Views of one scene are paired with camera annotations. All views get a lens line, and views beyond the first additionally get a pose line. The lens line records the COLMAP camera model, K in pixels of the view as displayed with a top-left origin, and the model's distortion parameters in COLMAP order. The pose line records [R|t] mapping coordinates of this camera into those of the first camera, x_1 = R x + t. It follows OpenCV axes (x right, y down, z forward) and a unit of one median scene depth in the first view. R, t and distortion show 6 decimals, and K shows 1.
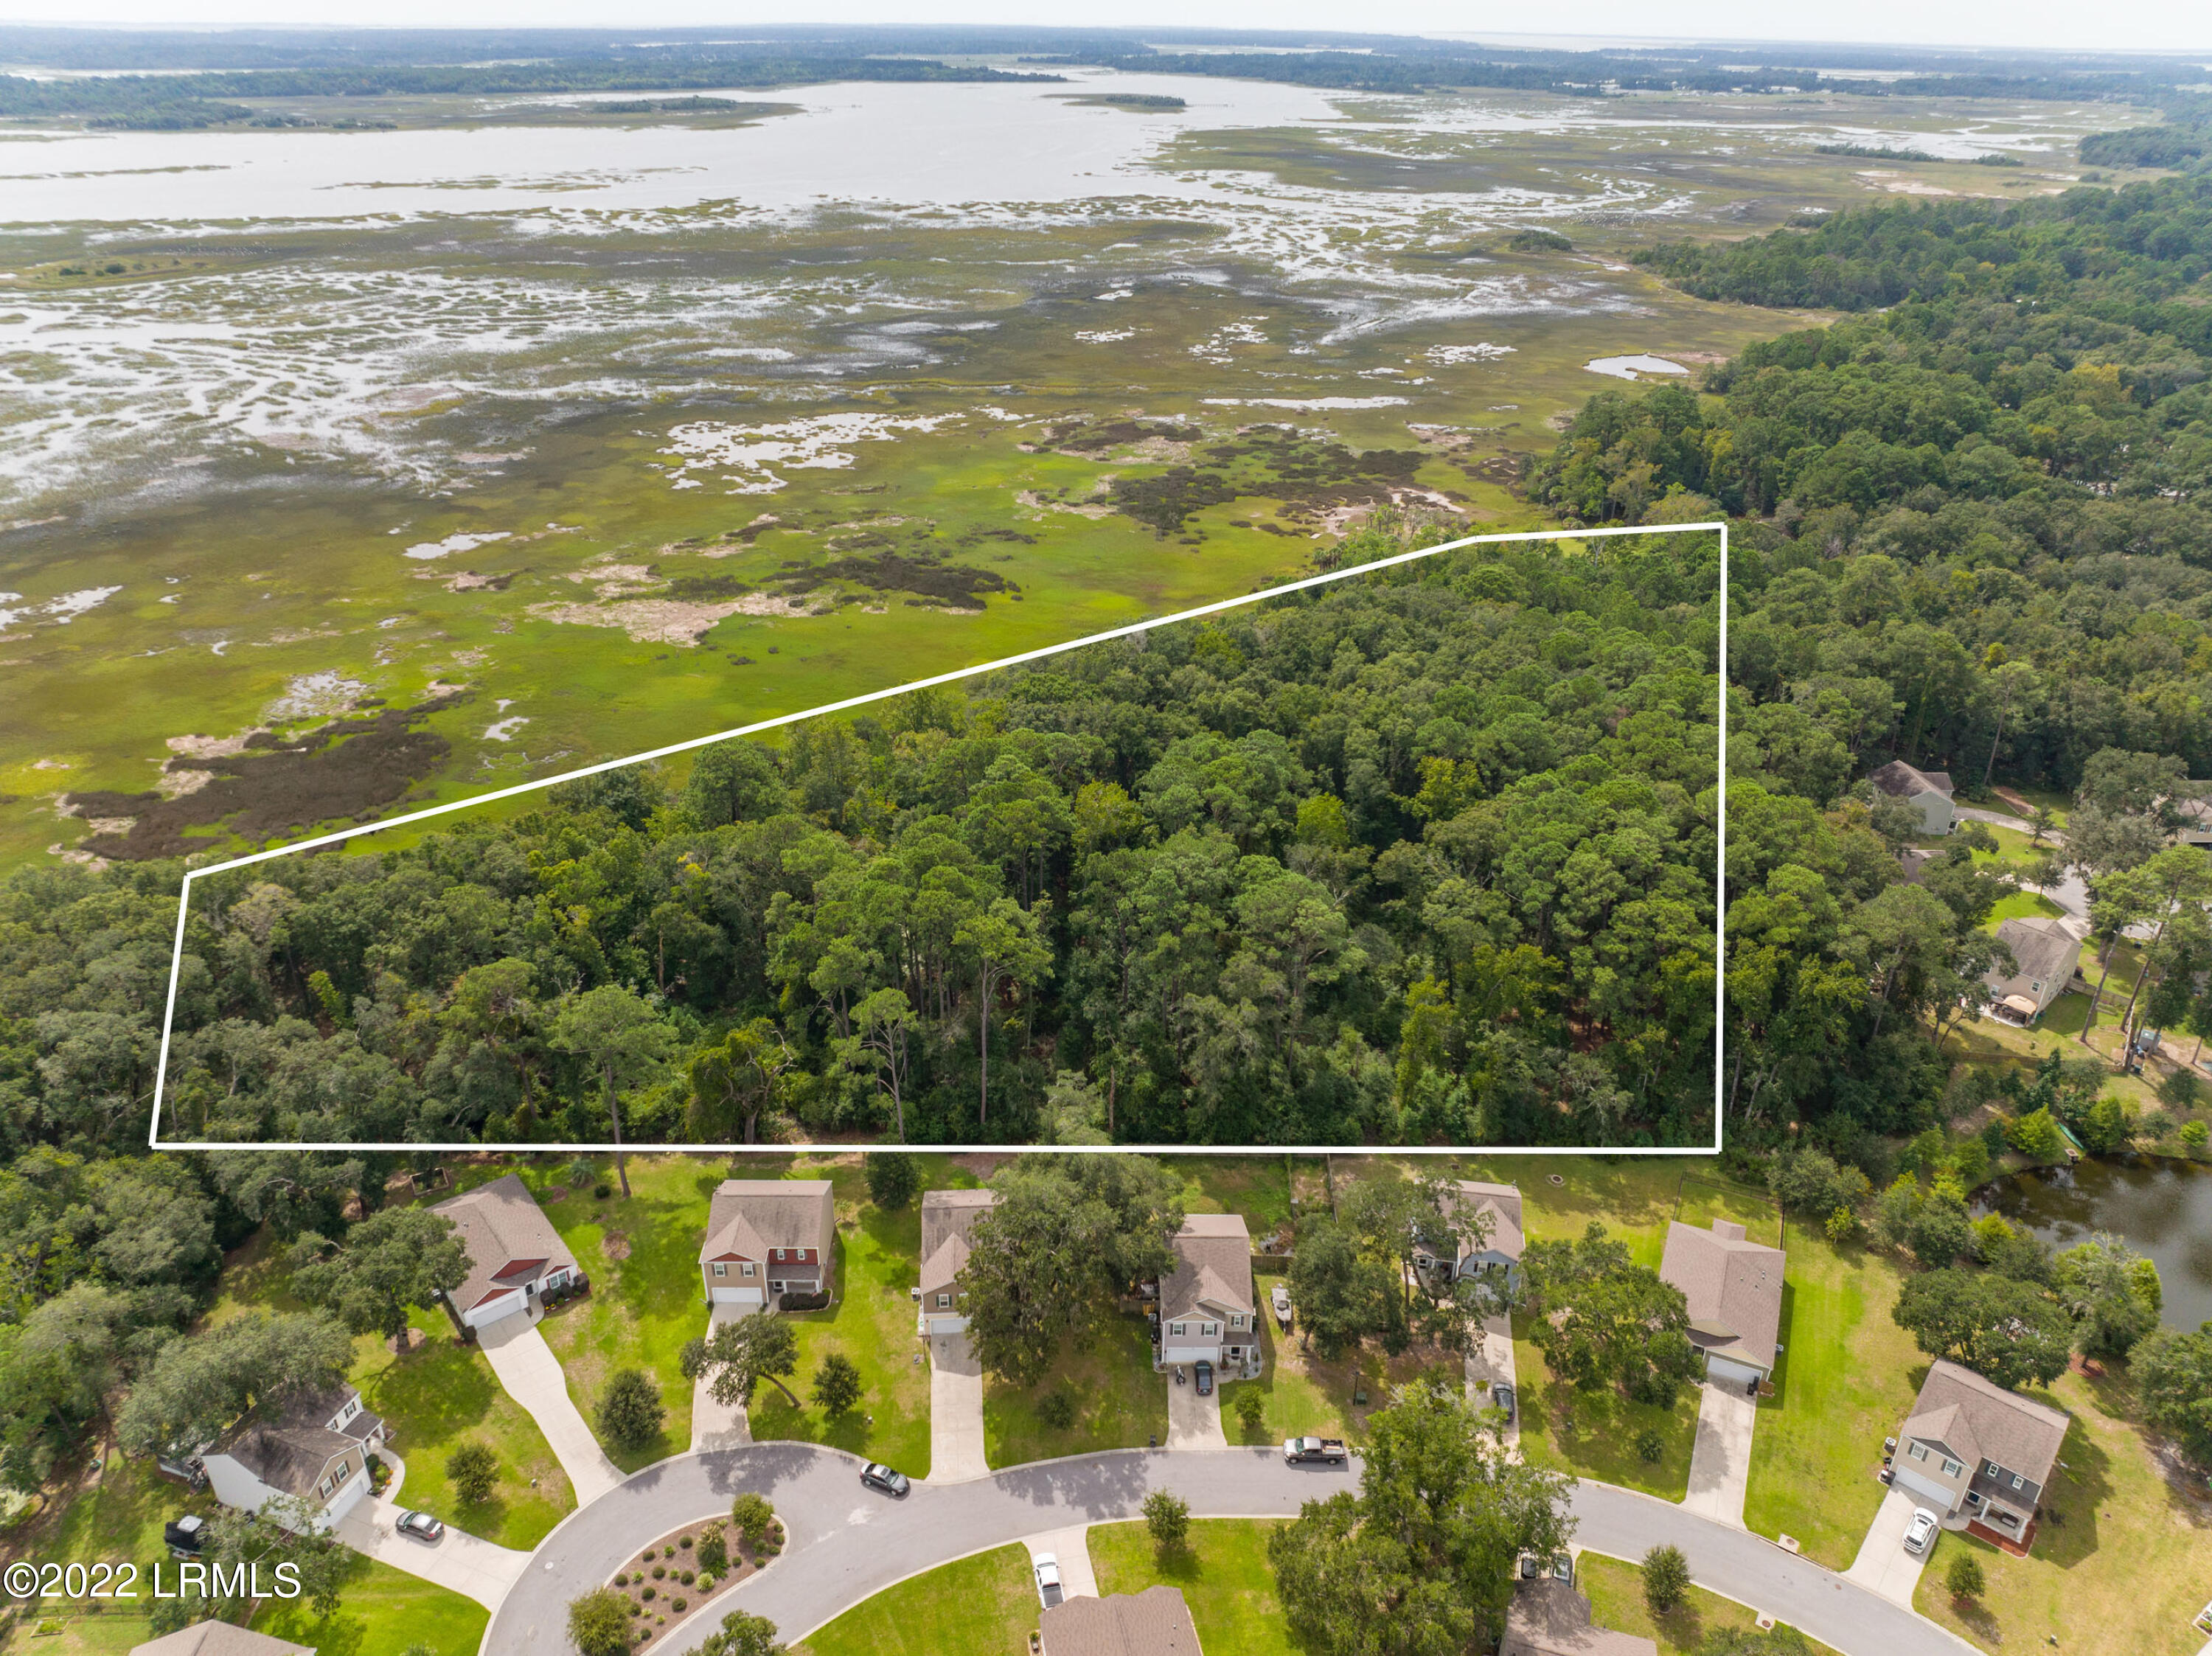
lens RADIAL K [[1570.7, 0, 1099.2], [0, 1570.7, 827.0], [0, 0, 1]] dist [-0.084082, 0.046534]
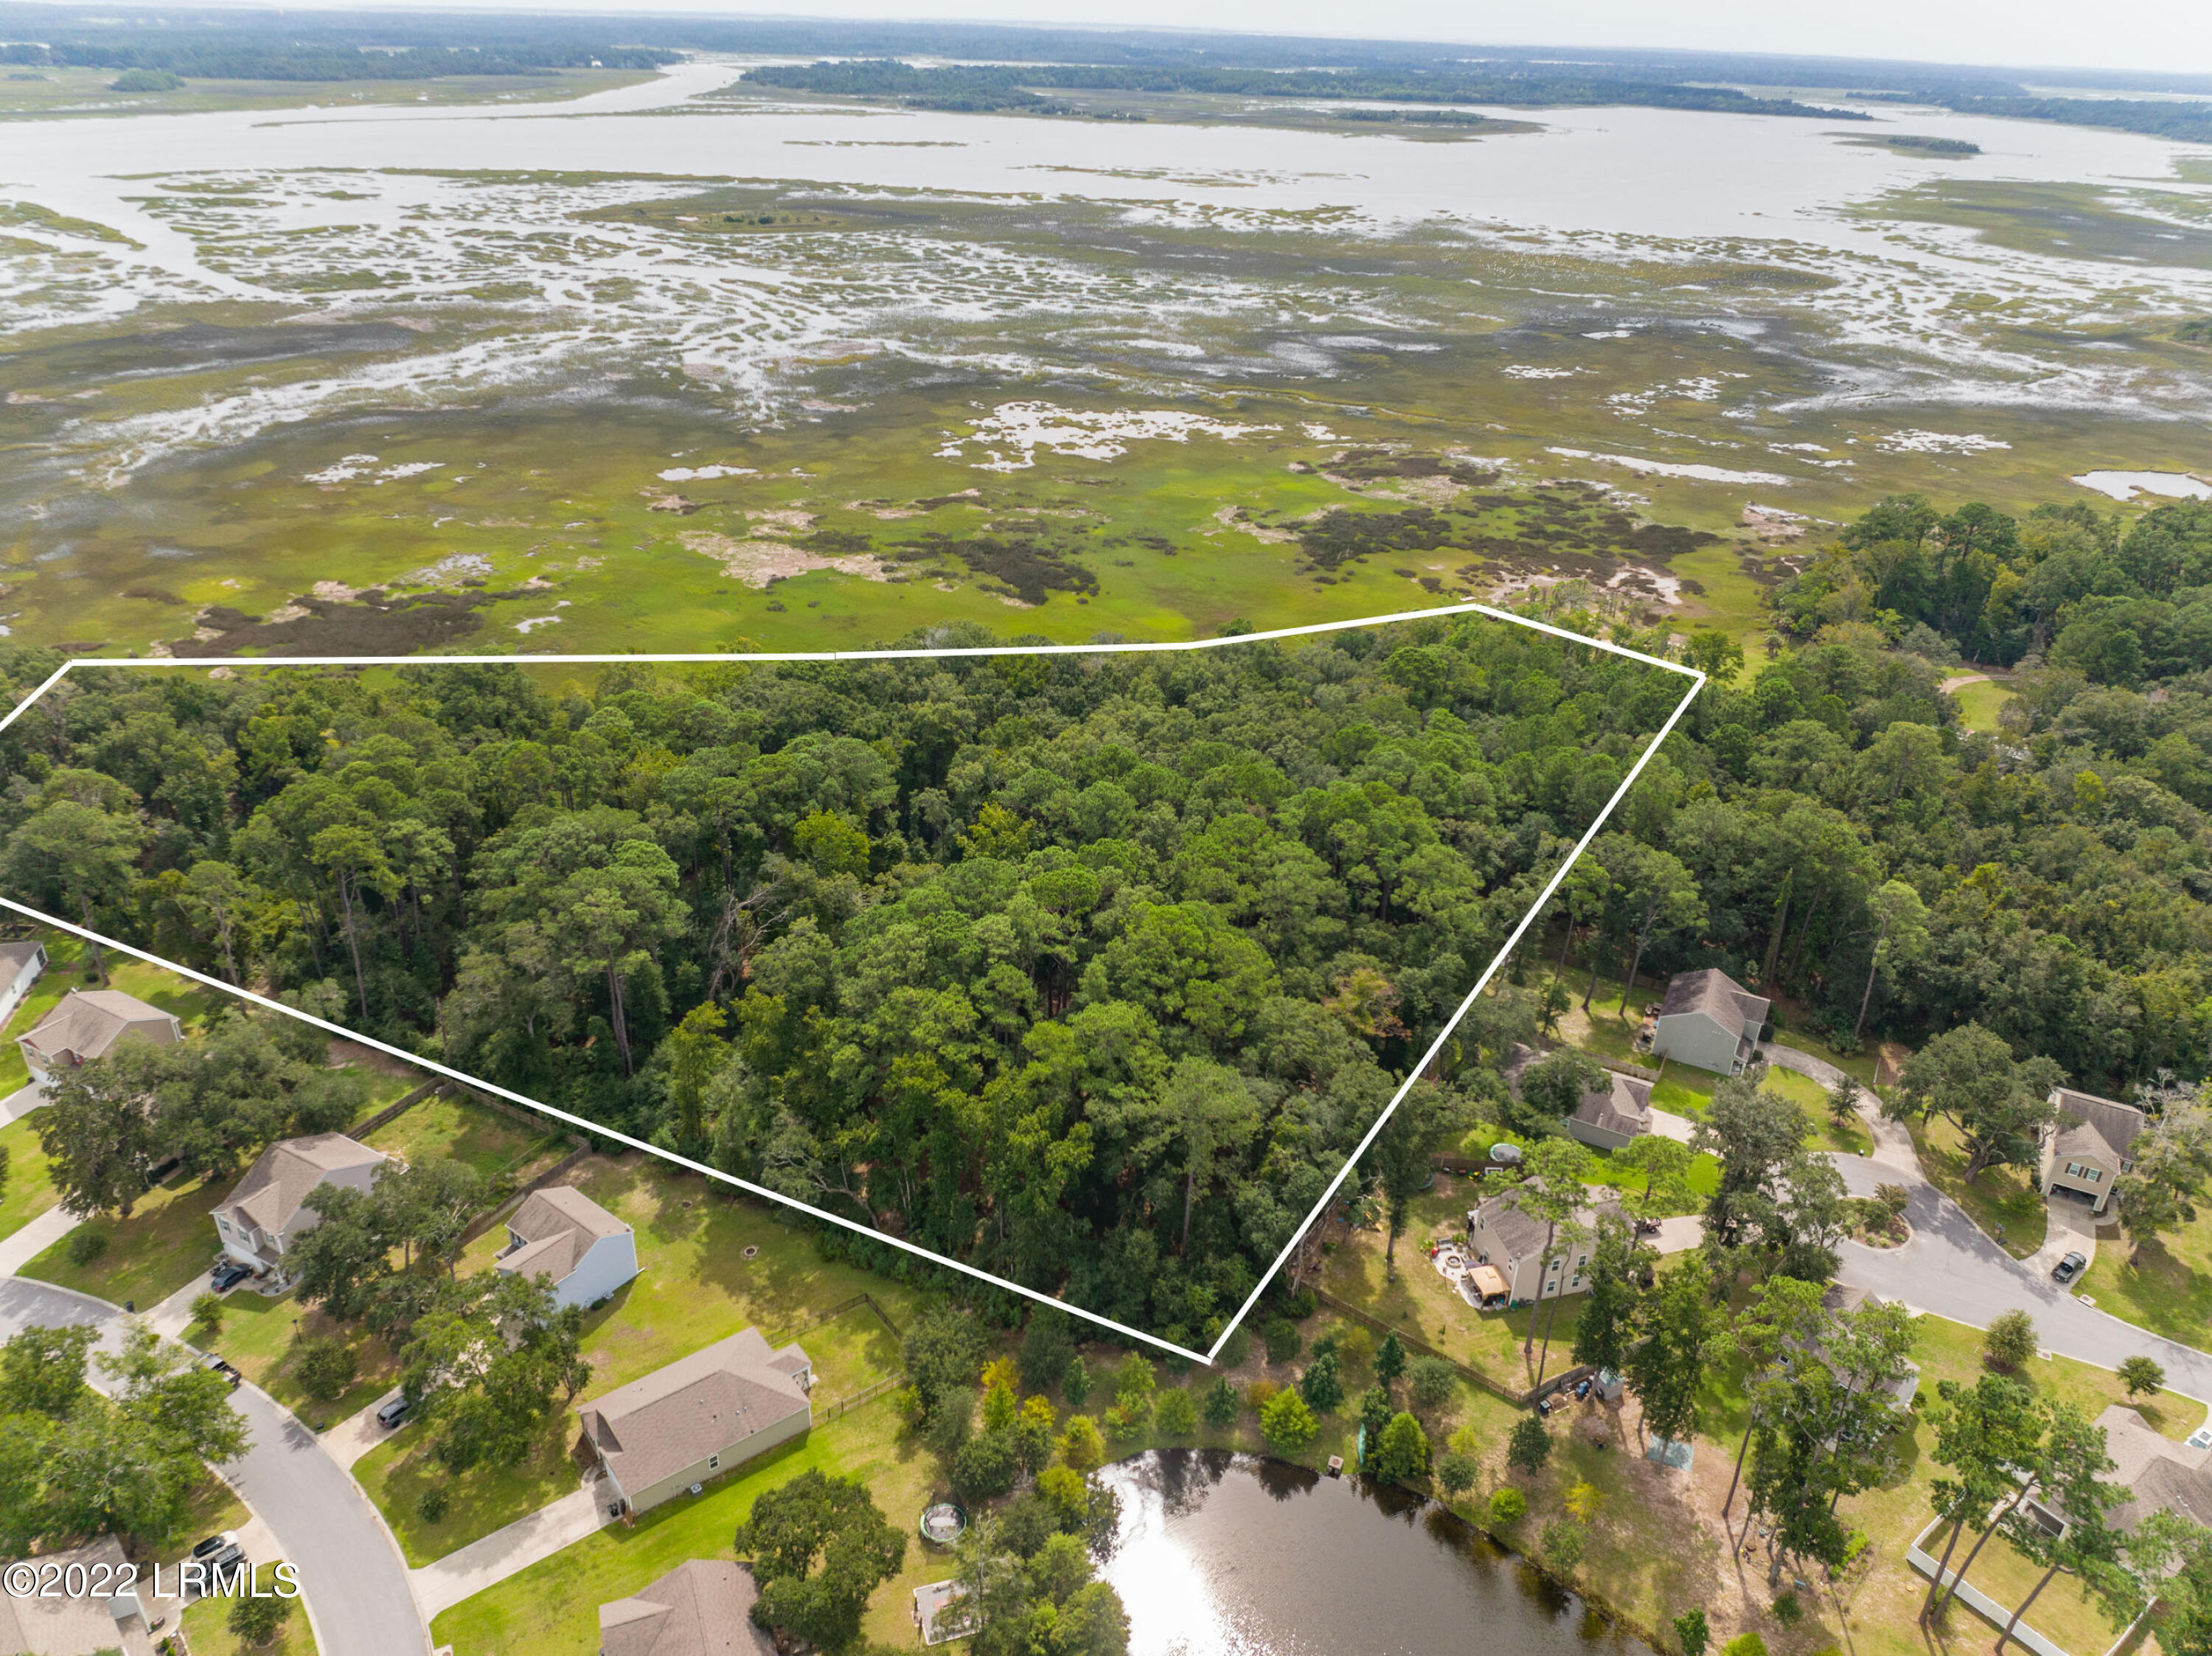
lens RADIAL K [[1570.7, 0, 1099.2], [0, 1570.7, 827.0], [0, 0, 1]] dist [-0.084082, 0.046534]
pose [[0.876400, 0.231713, -0.422175, 0.236872], [-0.236009, 0.970804, 0.042894, -0.030851], [0.419788, 0.062045, 0.905499, 0.070080]]
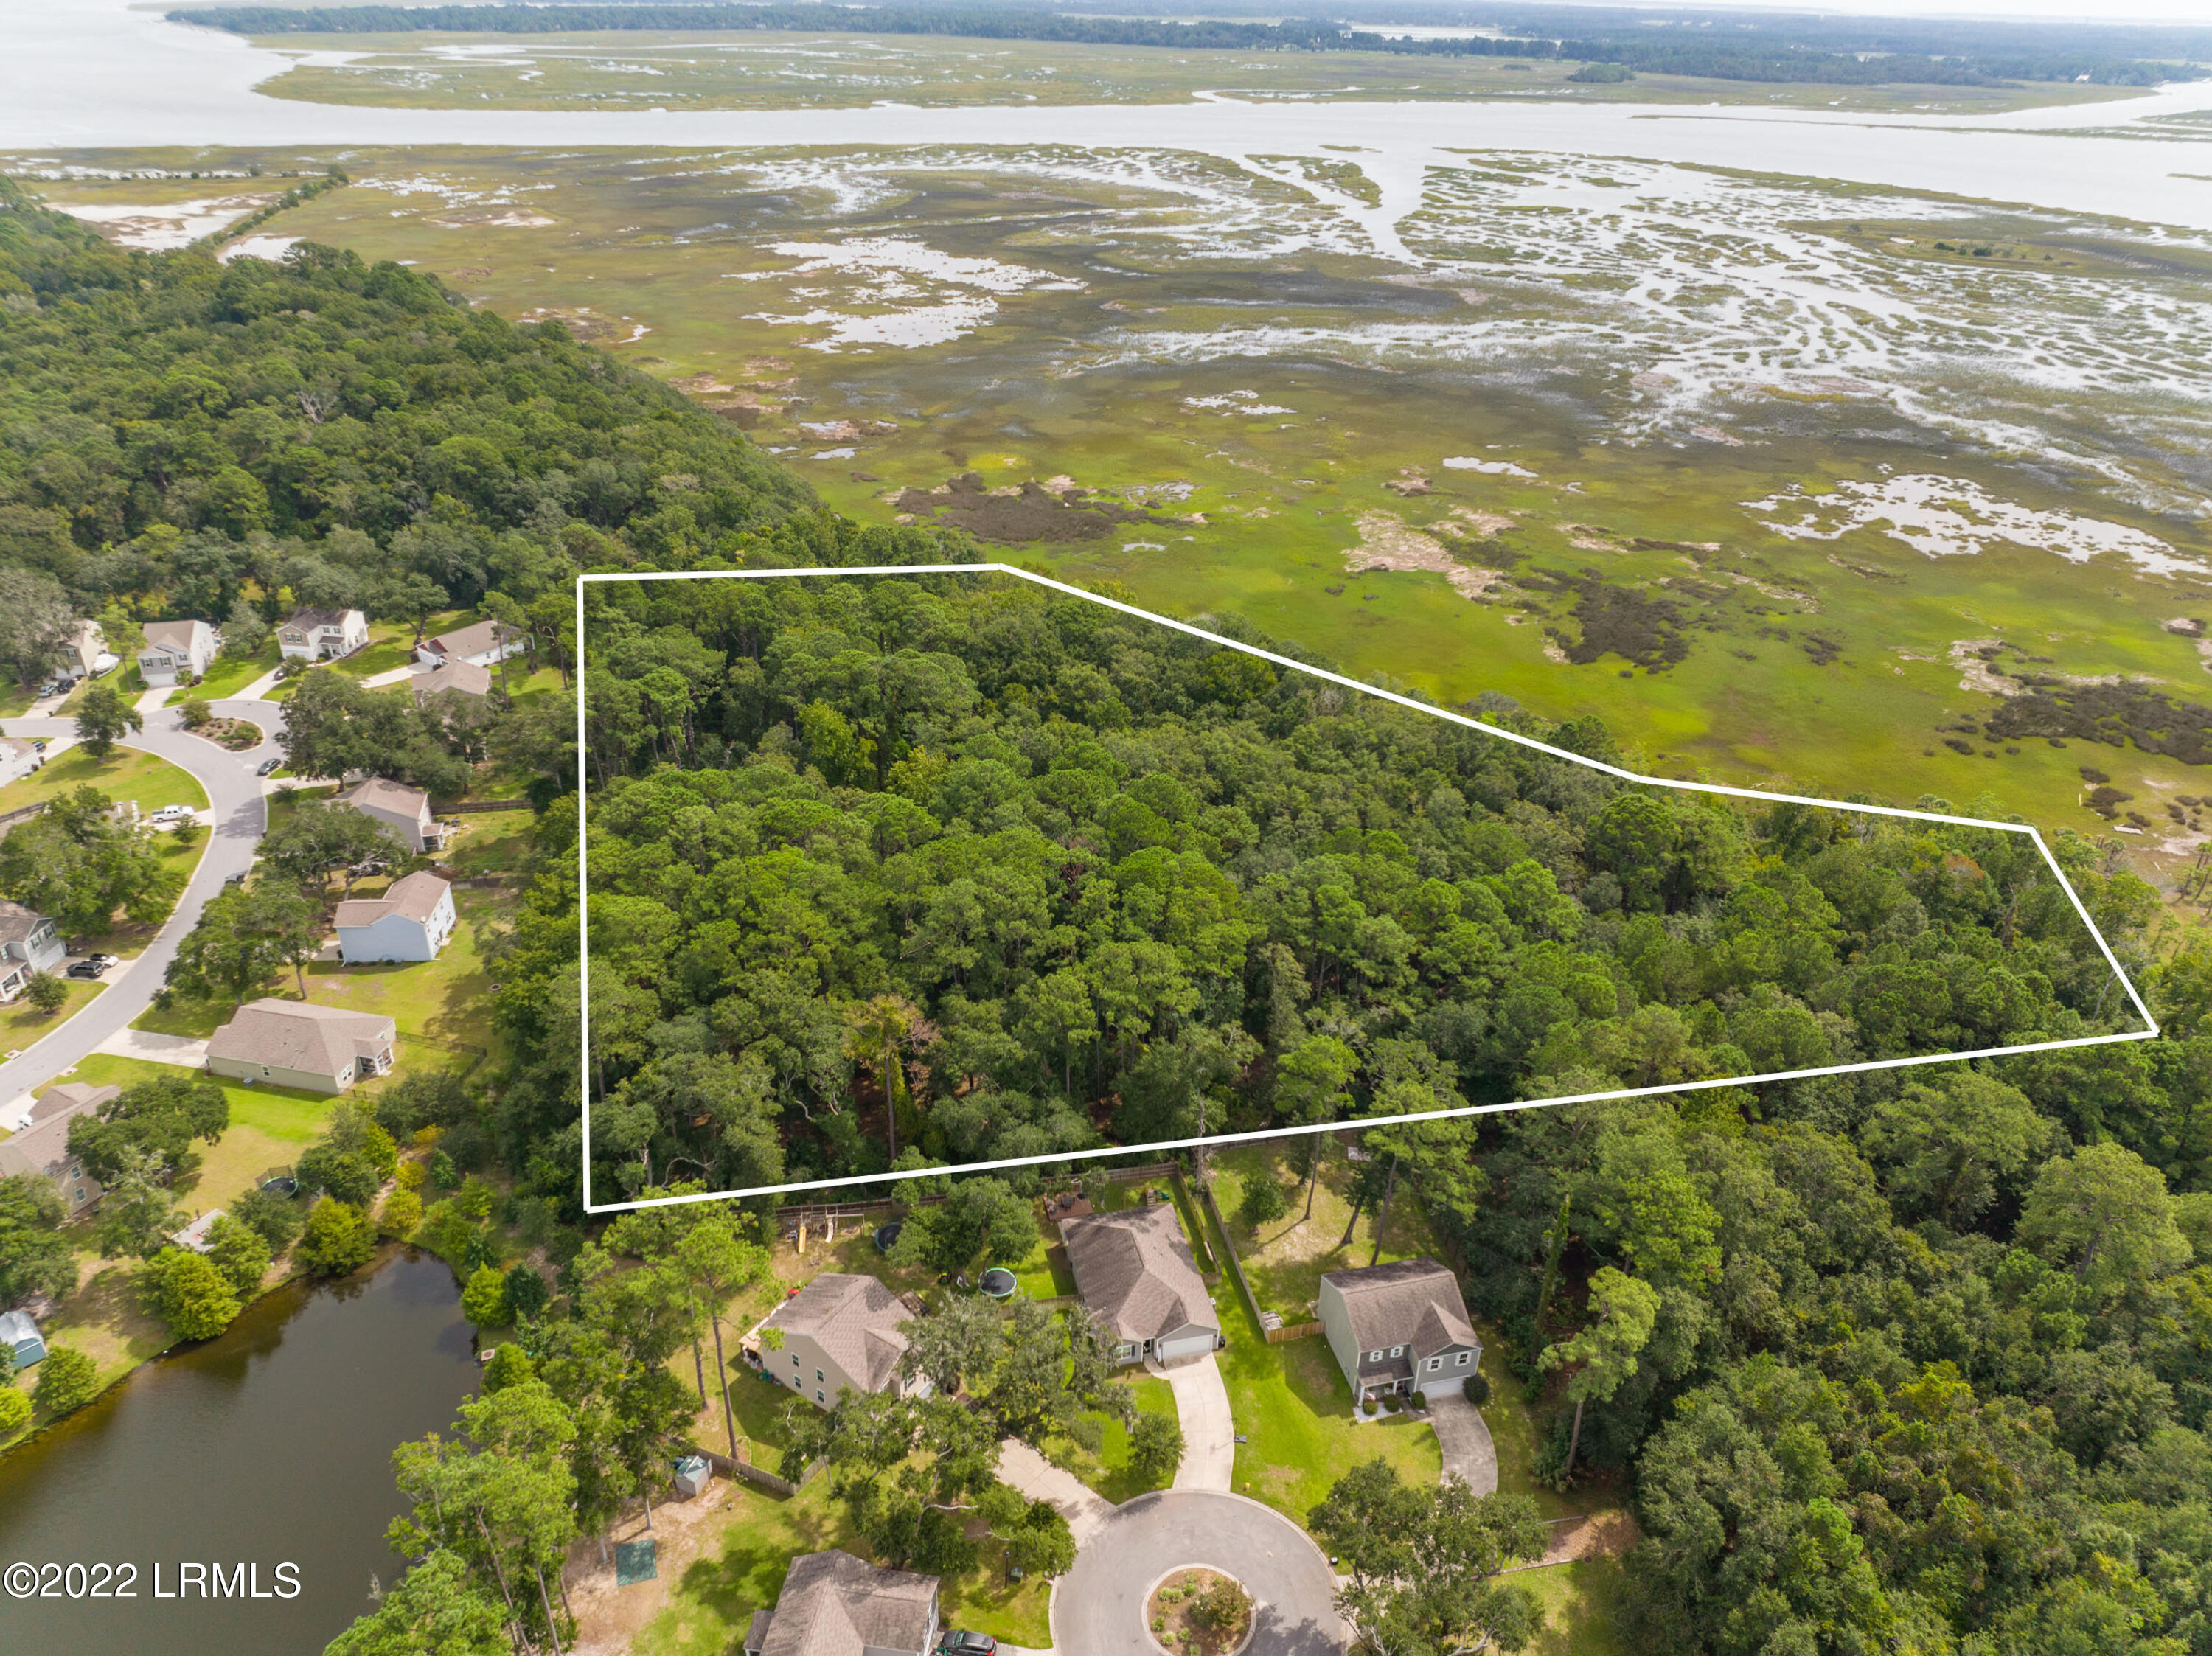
lens RADIAL K [[1570.7, 0, 1099.2], [0, 1570.7, 827.0], [0, 0, 1]] dist [-0.084082, 0.046534]
pose [[0.199748, 0.454051, -0.868296, 0.384817], [-0.459099, 0.826235, 0.326442, -0.129504], [0.865638, 0.333427, 0.373493, 0.271394]]
